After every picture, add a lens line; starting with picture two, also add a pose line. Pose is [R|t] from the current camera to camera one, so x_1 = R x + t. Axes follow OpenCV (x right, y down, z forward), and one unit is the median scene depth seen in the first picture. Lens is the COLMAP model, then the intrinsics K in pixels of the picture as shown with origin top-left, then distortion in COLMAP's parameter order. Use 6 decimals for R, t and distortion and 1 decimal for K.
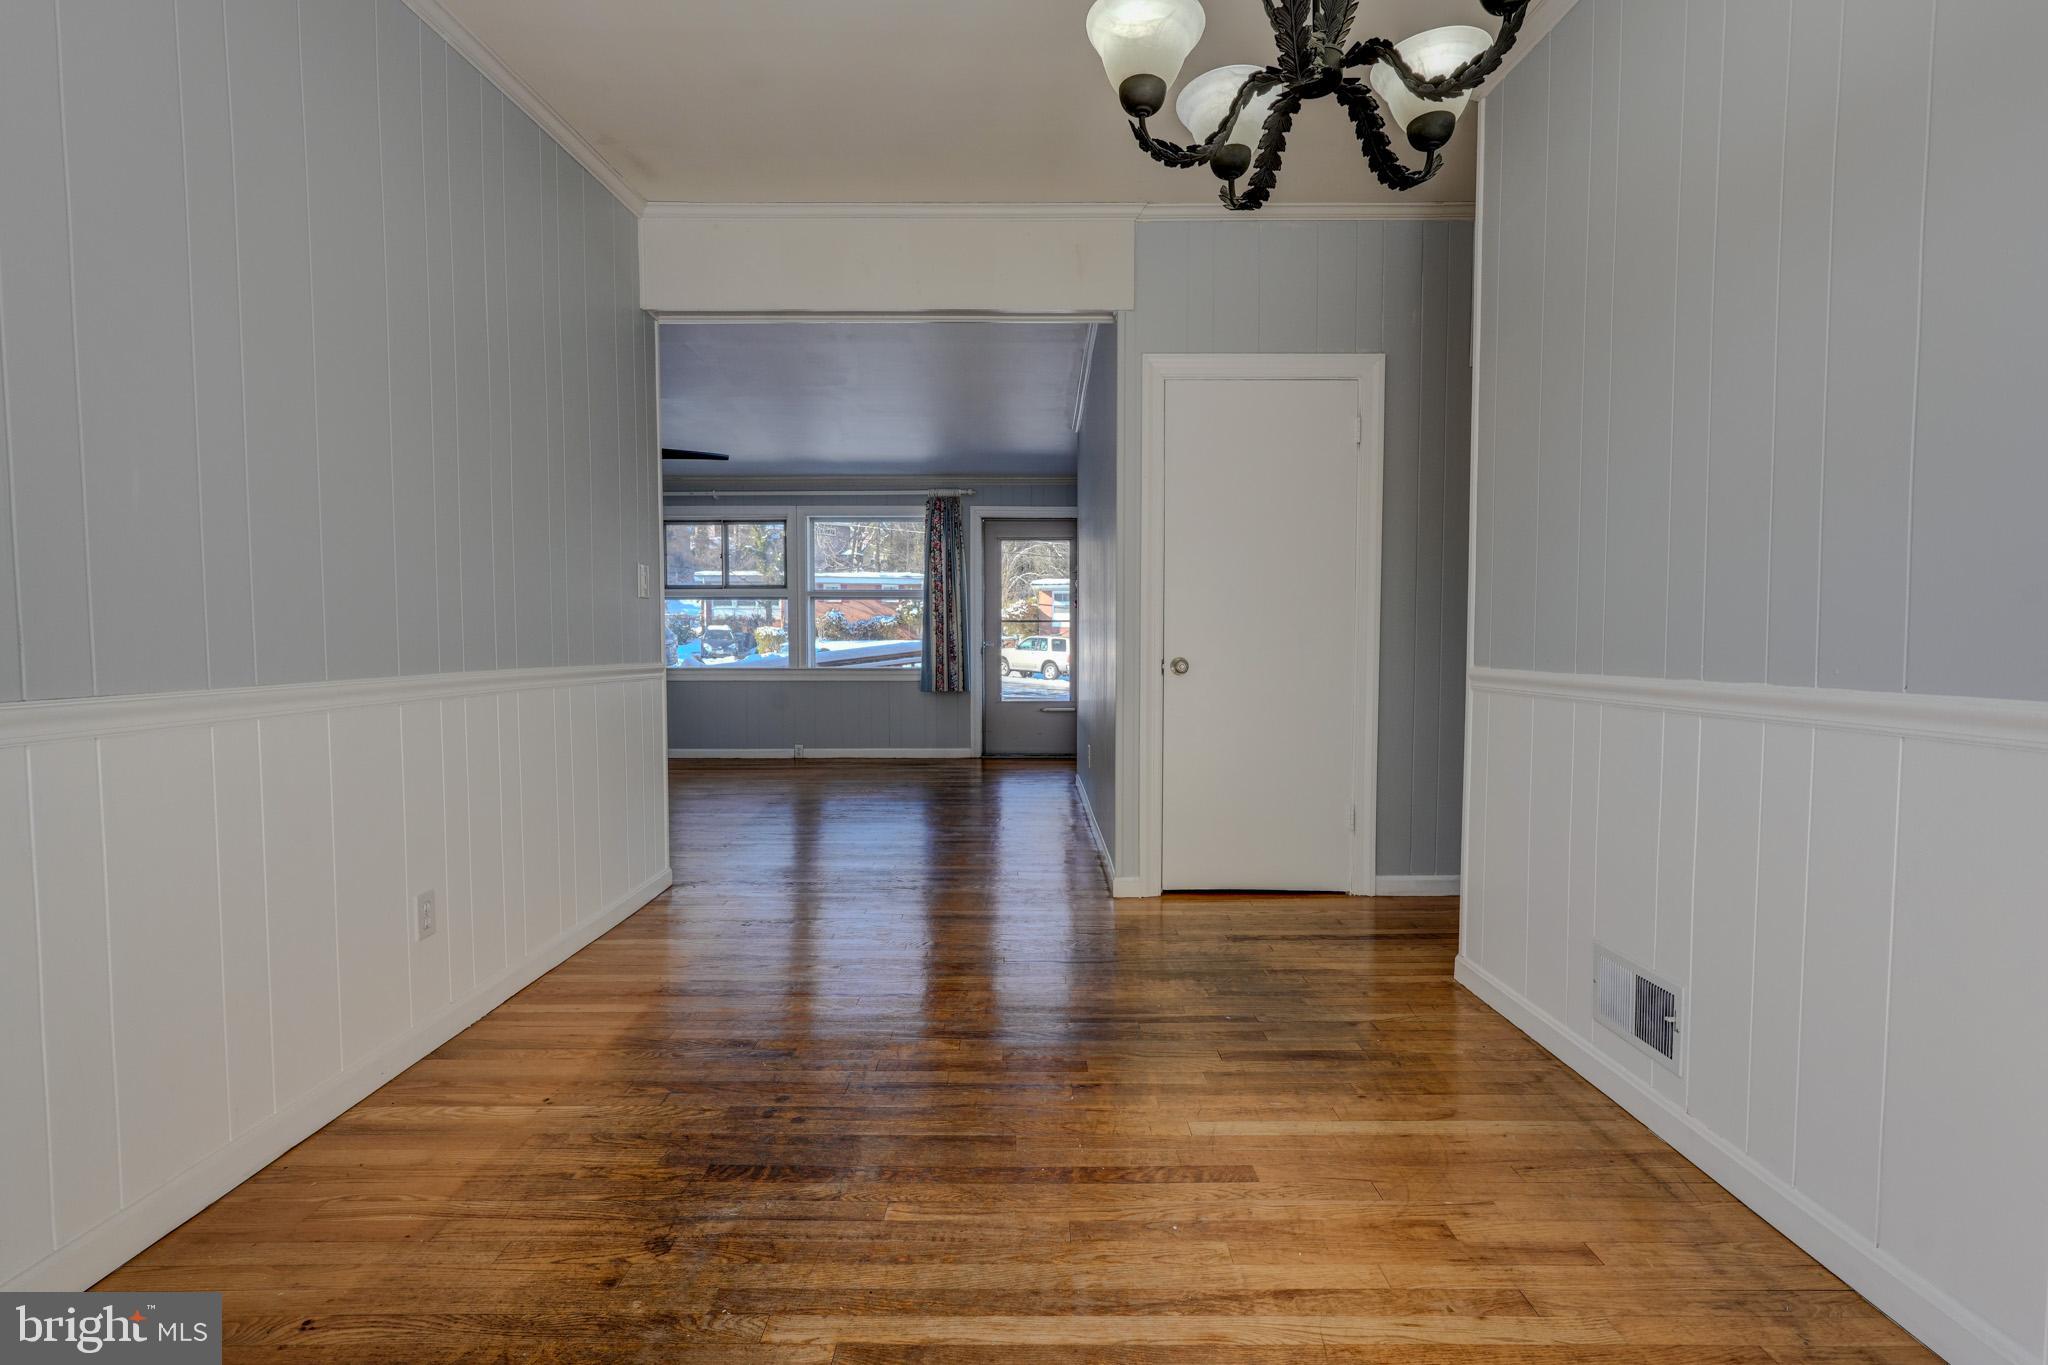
lens RADIAL K [[927.8, 0, 1024.0], [0, 927.8, 682.5], [0, 0, 1]] dist [-0.040718, 0.000215]
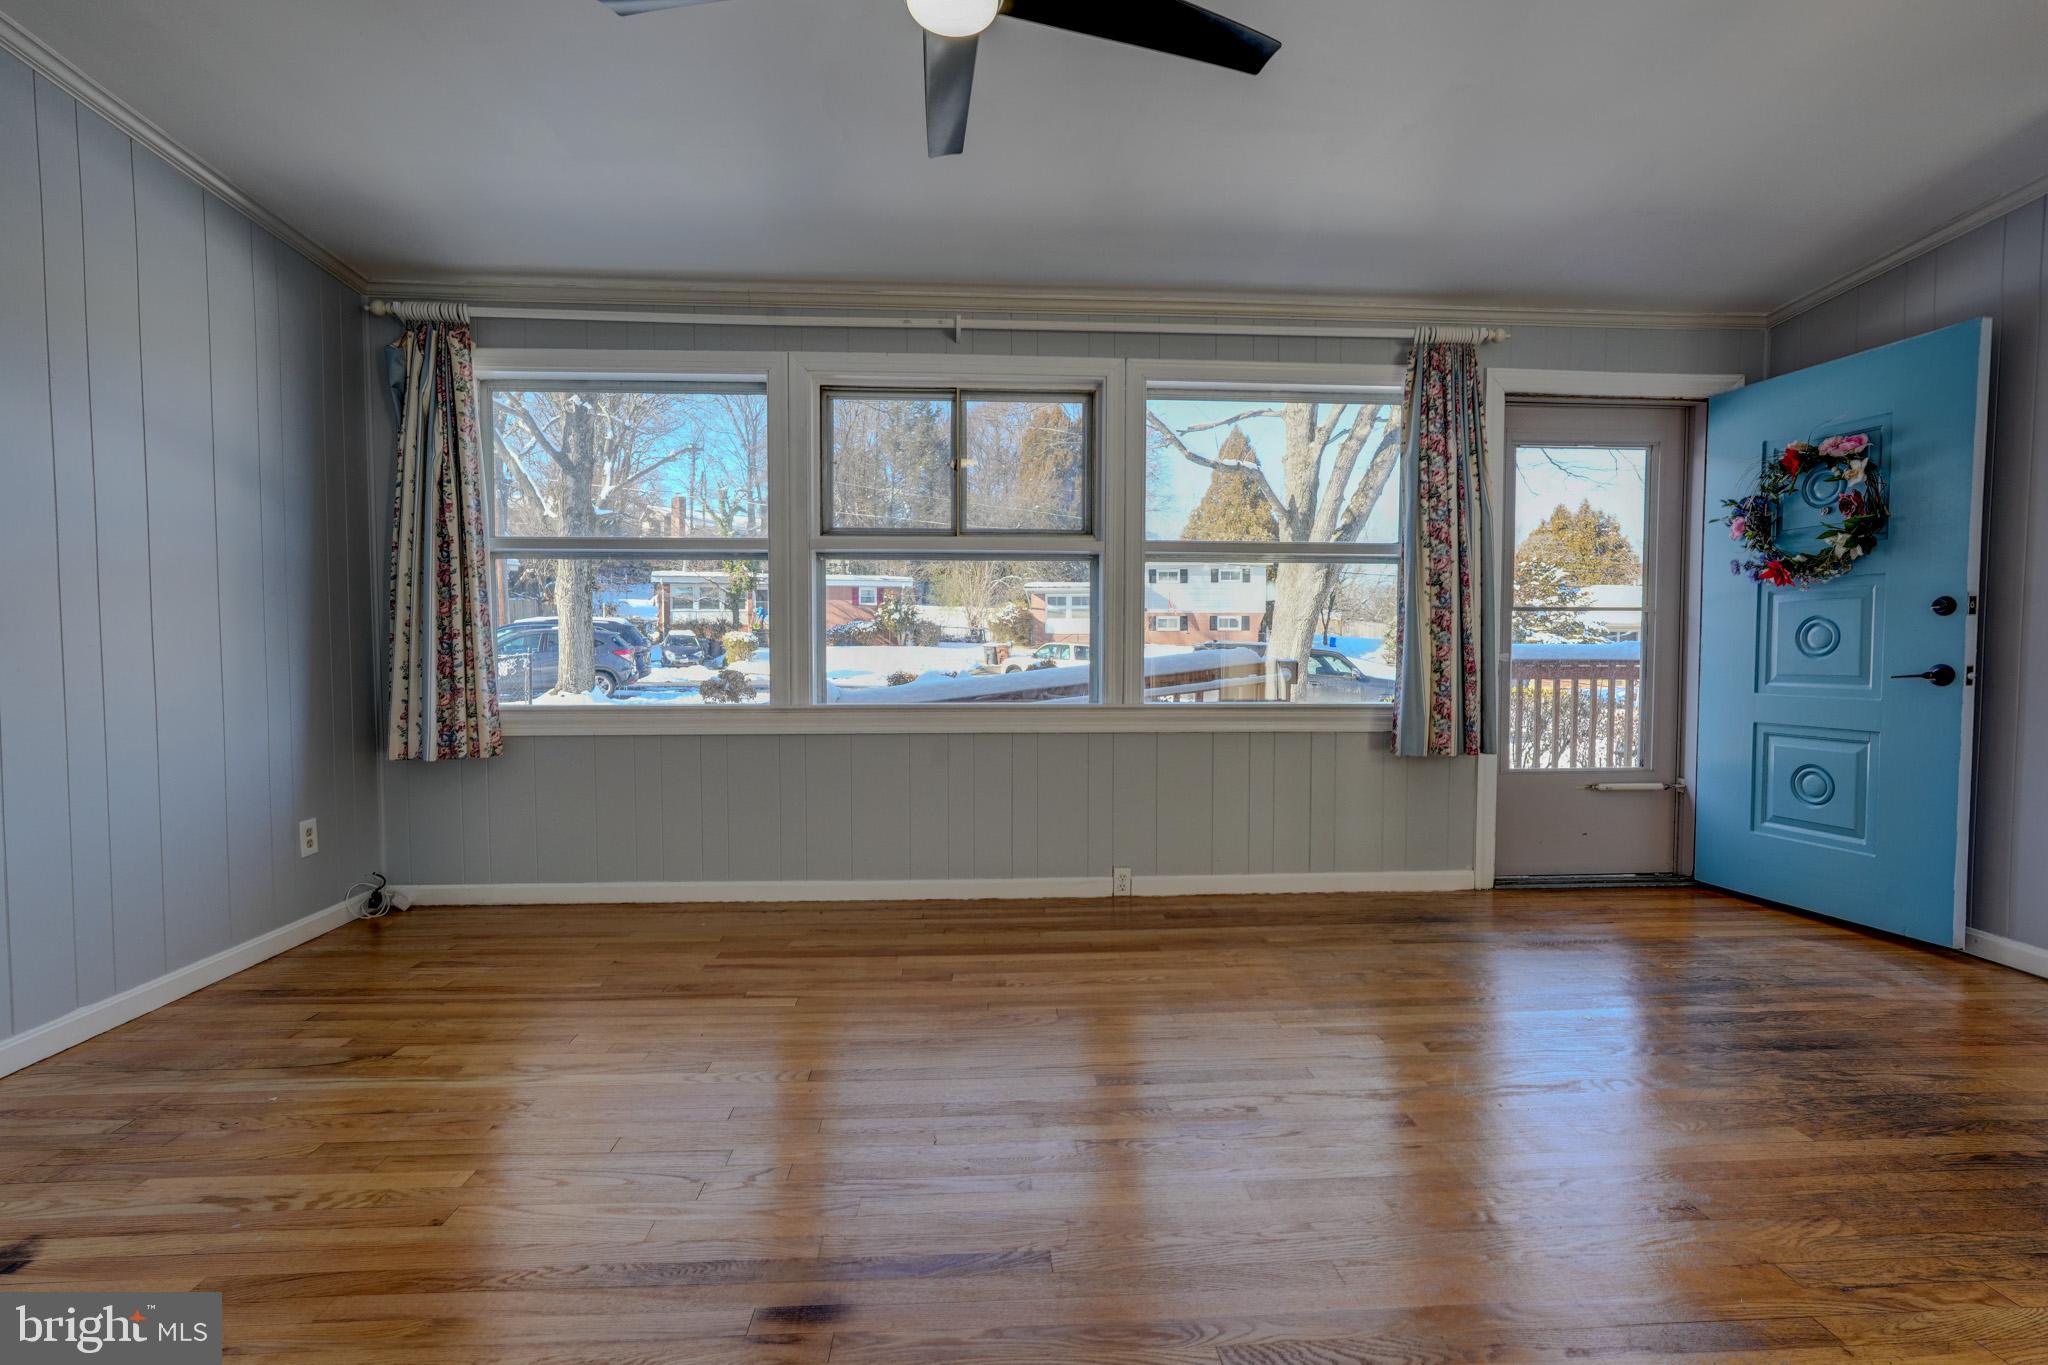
lens RADIAL K [[927.8, 0, 1024.0], [0, 927.8, 682.5], [0, 0, 1]] dist [-0.040718, 0.000215]
pose [[0.998019, -0.001703, 0.062888, -0.318380], [0.002193, 0.999968, -0.007731, -0.023783], [-0.062873, 0.007854, 0.997991, 0.528713]]
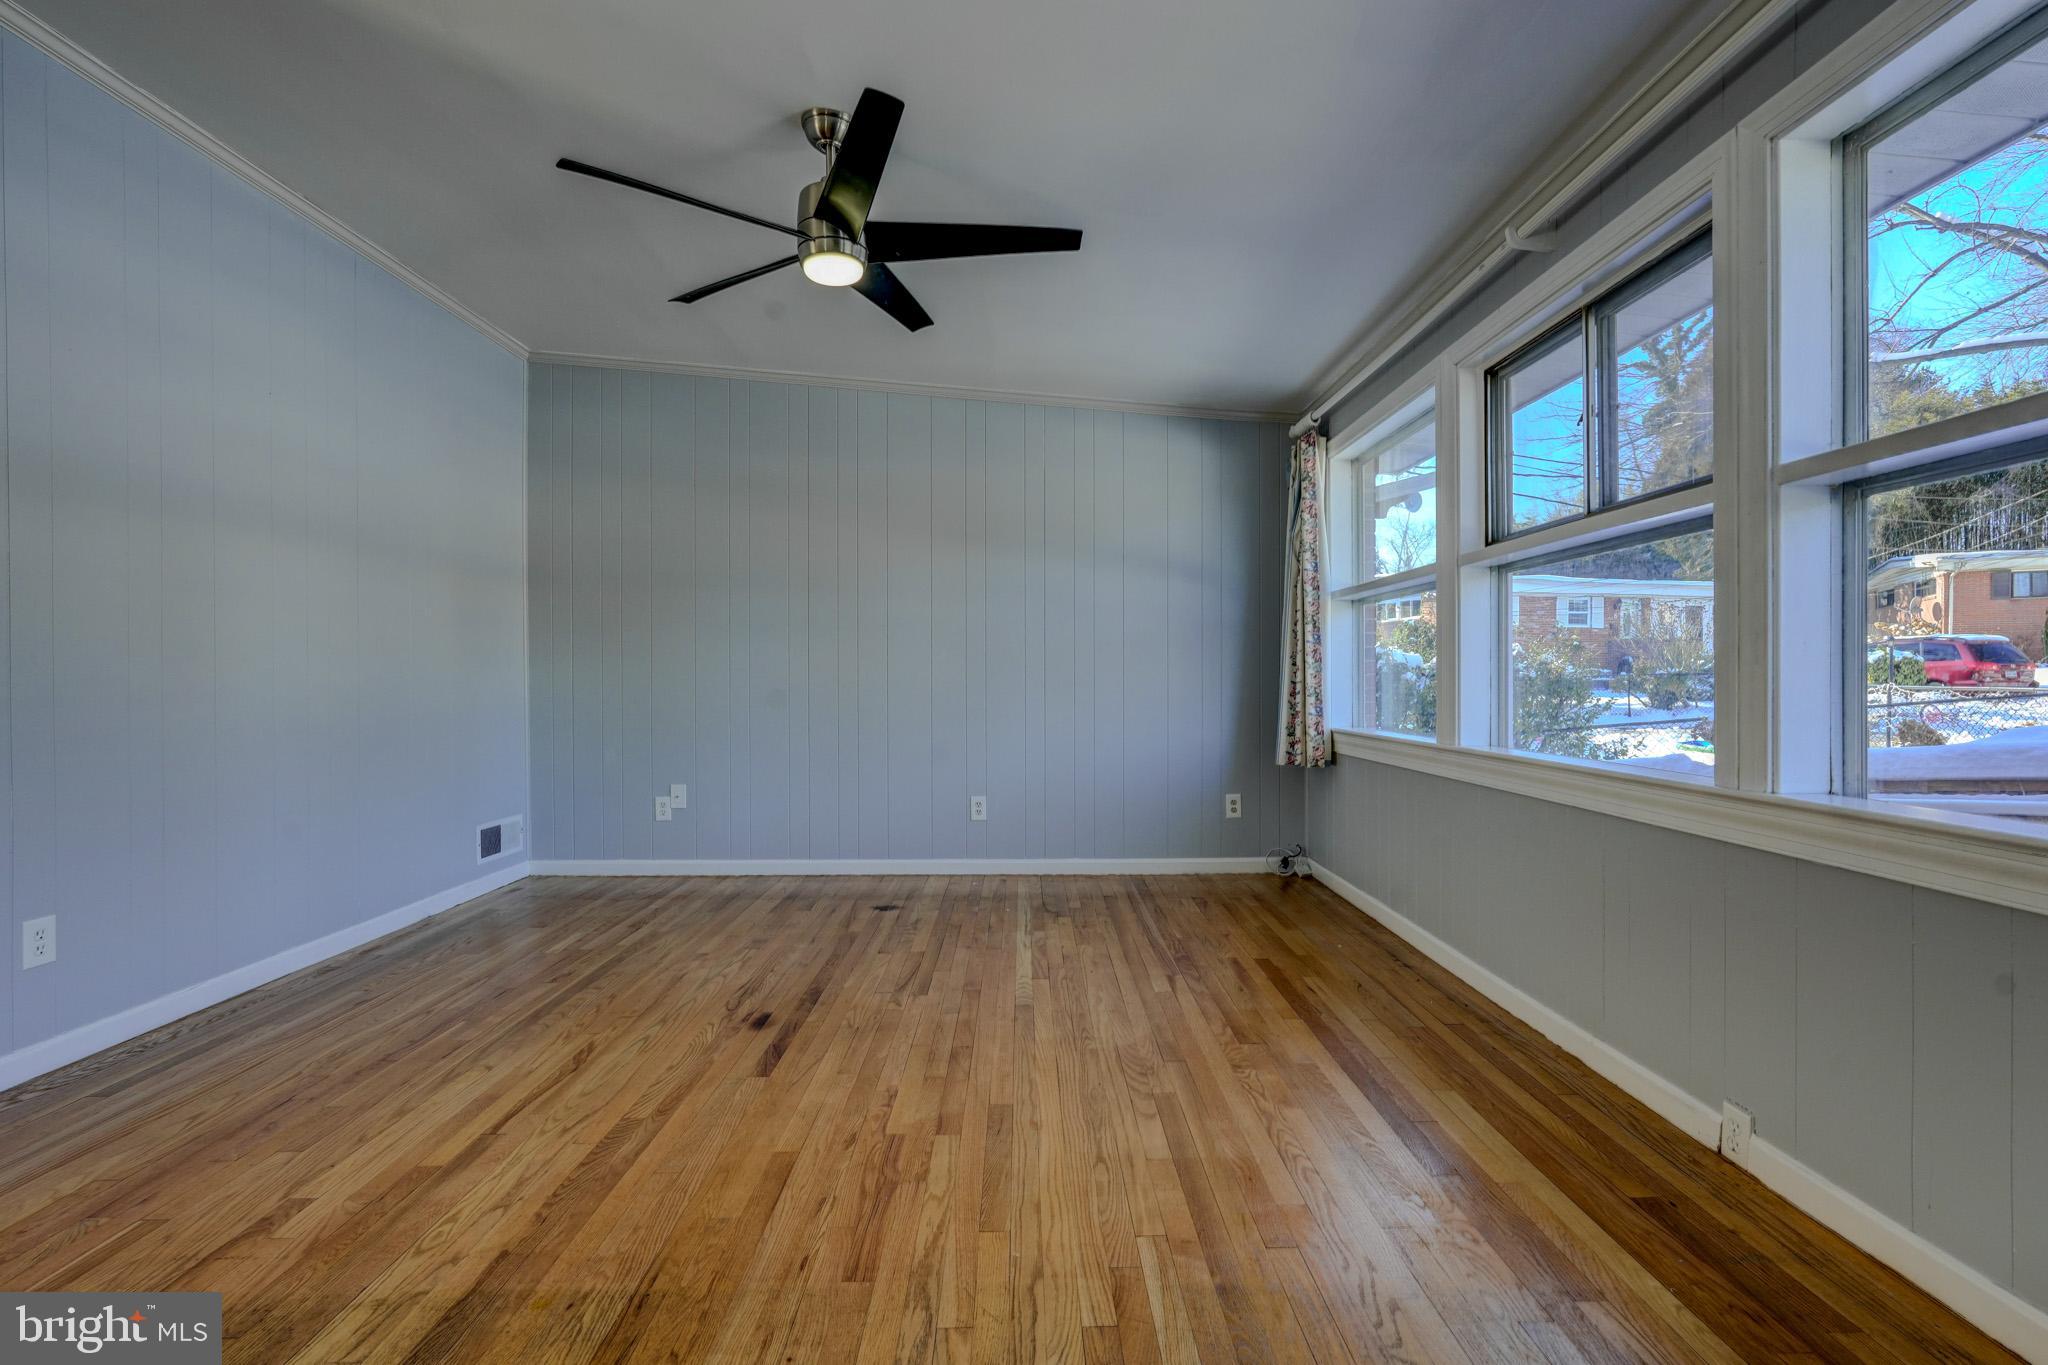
lens RADIAL K [[927.8, 0, 1024.0], [0, 927.8, 682.5], [0, 0, 1]] dist [-0.040718, 0.000215]
pose [[0.001650, 0.007995, -0.999967, -0.004169], [-0.049664, 0.998735, 0.007903, -0.038260], [0.998765, 0.049649, 0.002045, 0.798655]]
